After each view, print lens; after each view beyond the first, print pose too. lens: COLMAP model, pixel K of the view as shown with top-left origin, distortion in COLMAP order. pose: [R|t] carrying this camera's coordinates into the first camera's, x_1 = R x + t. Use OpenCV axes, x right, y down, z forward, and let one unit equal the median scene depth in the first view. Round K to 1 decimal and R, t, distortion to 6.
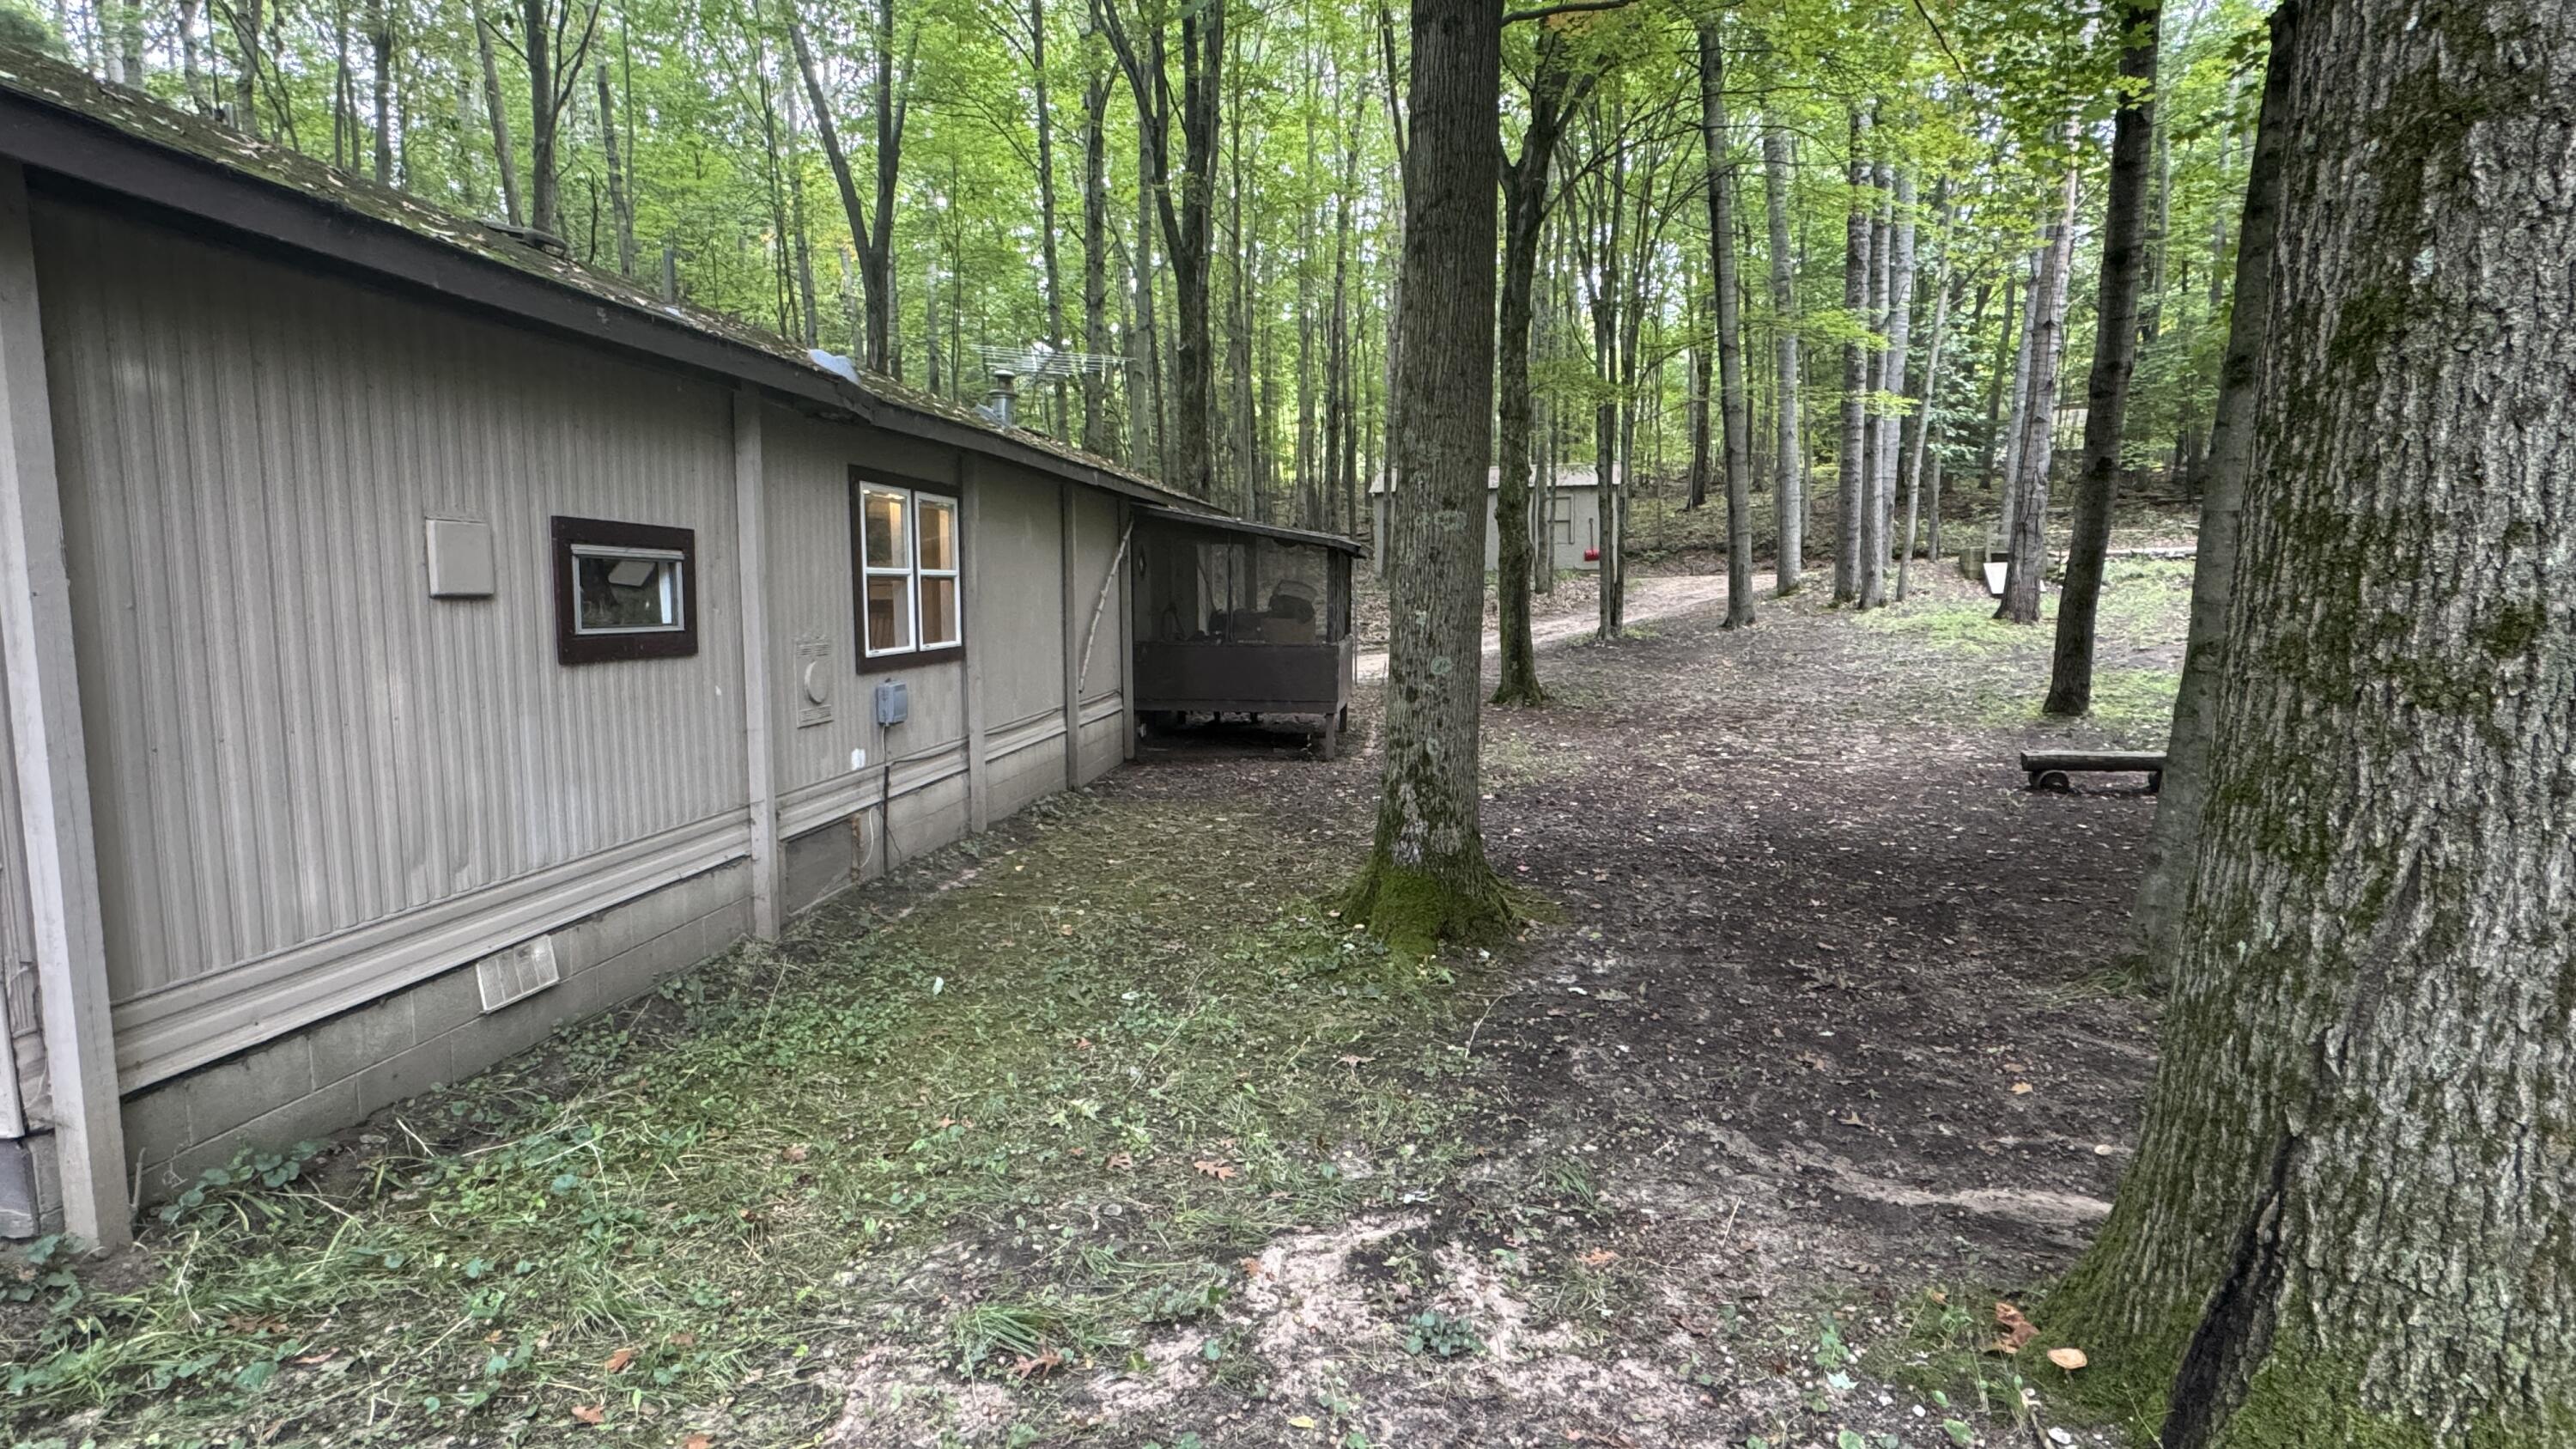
lens RADIAL K [[1309.7, 0, 1291.4], [0, 1309.7, 725.6], [0, 0, 1]] dist [0.002253, 0.000191]
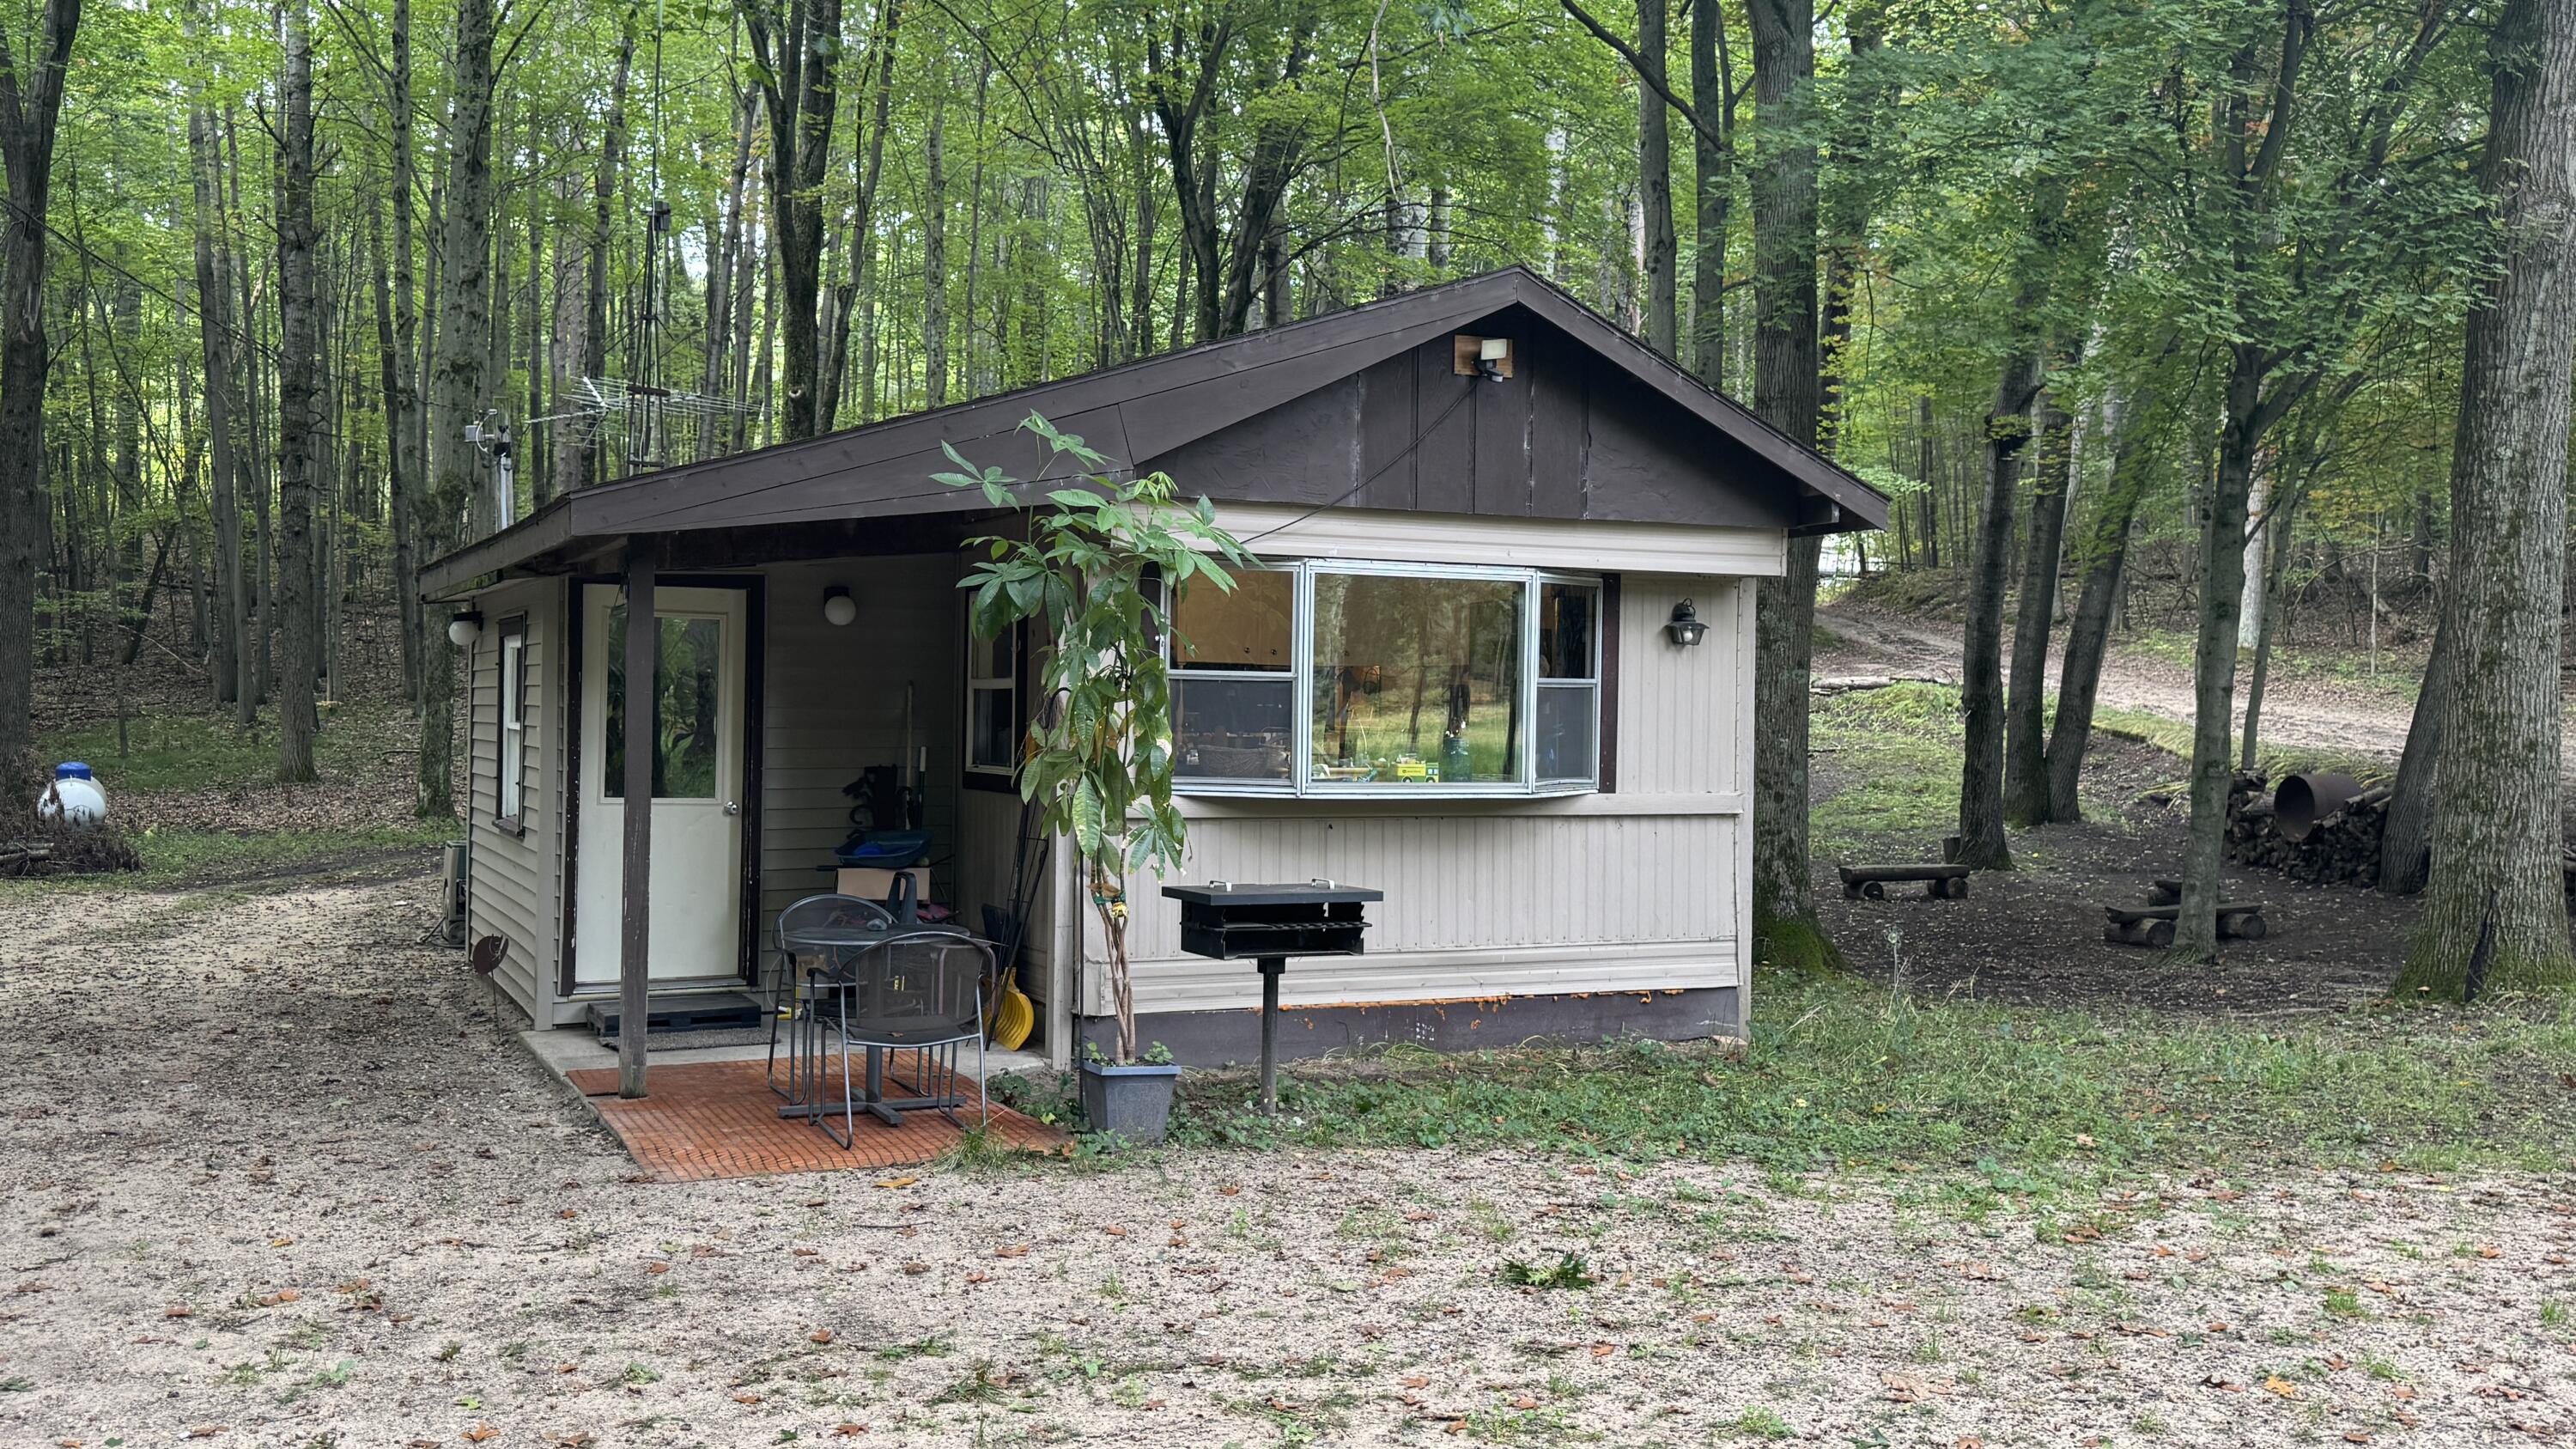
lens RADIAL K [[2270.7, 0, 1288.0], [0, 2270.7, 724.5], [0, 0, 1]] dist [0.106547, -0.153409]
pose [[0.852820, 0.012777, 0.522049, -0.884240], [0.036989, 0.995712, -0.084796, 0.047159], [-0.520894, 0.091626, 0.848690, -0.439869]]
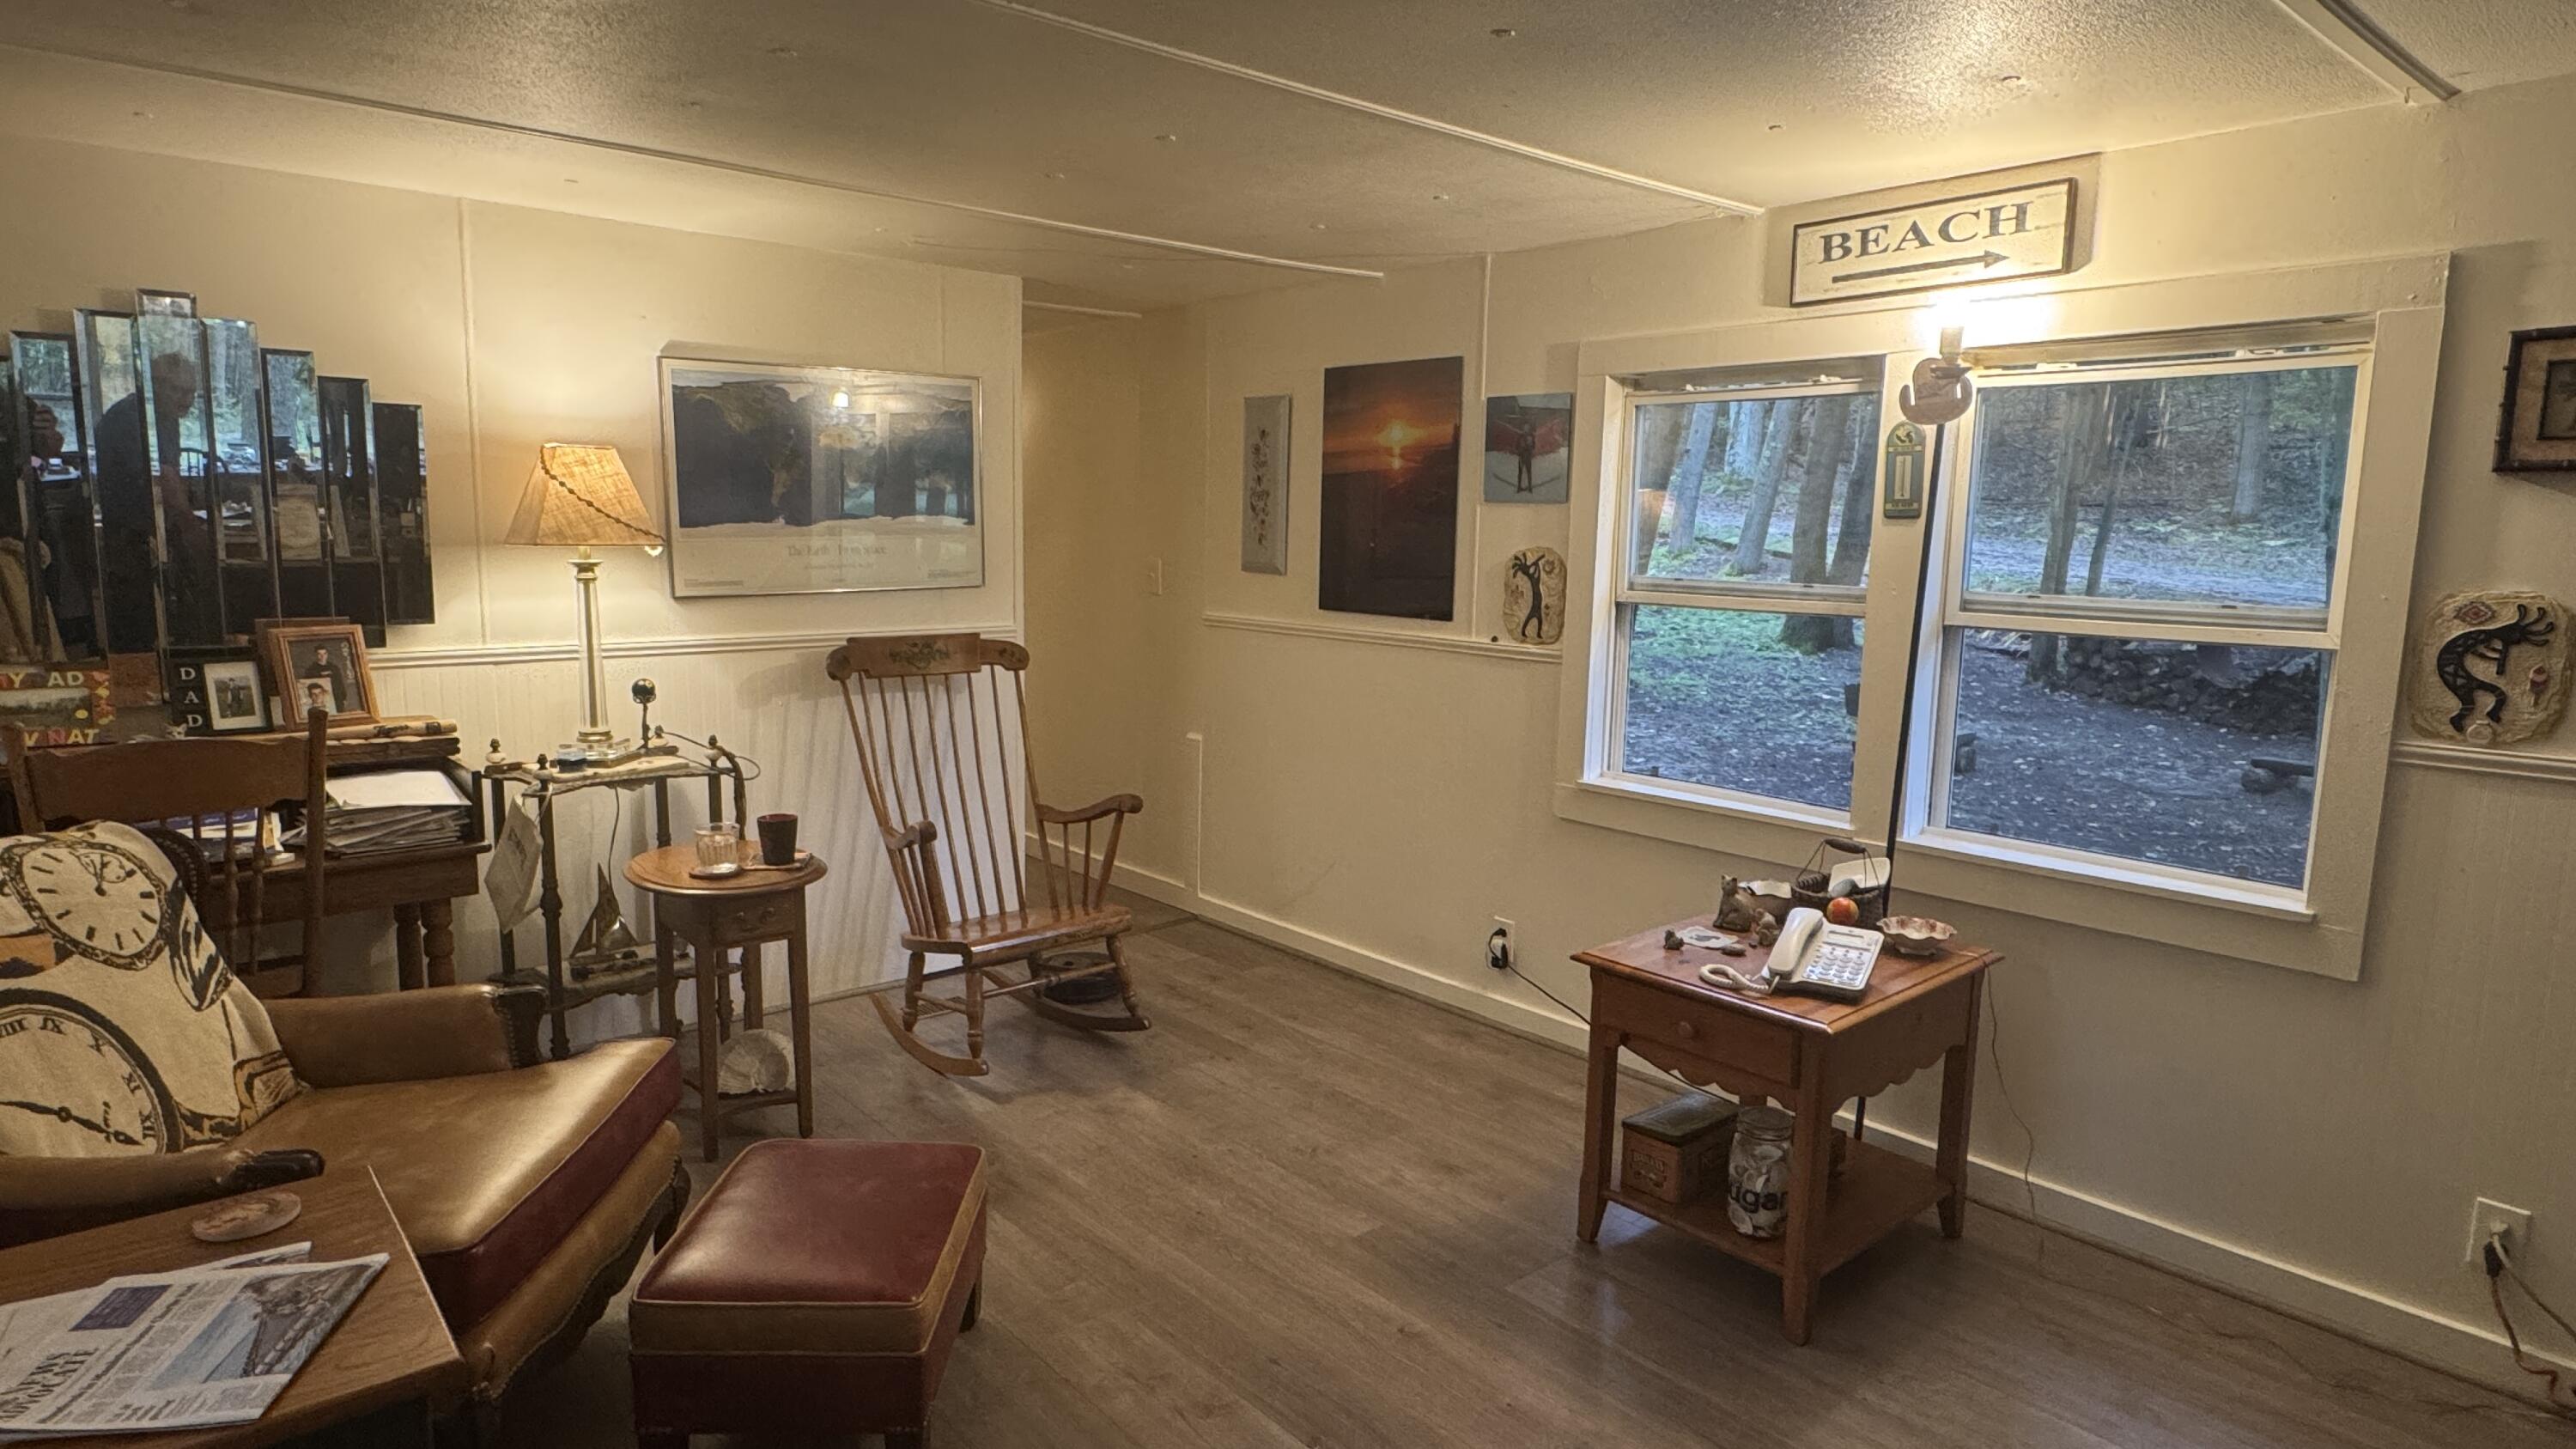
lens RADIAL K [[1428.3, 0, 1288.0], [0, 1428.3, 724.5], [0, 0, 1]] dist [-0.000984, -0.000030]
pose [[0.683193, -0.086824, 0.725058, -0.460033], [0.055550, 0.996209, 0.066951, -0.081827], [-0.728122, -0.005463, 0.685426, 0.590013]]
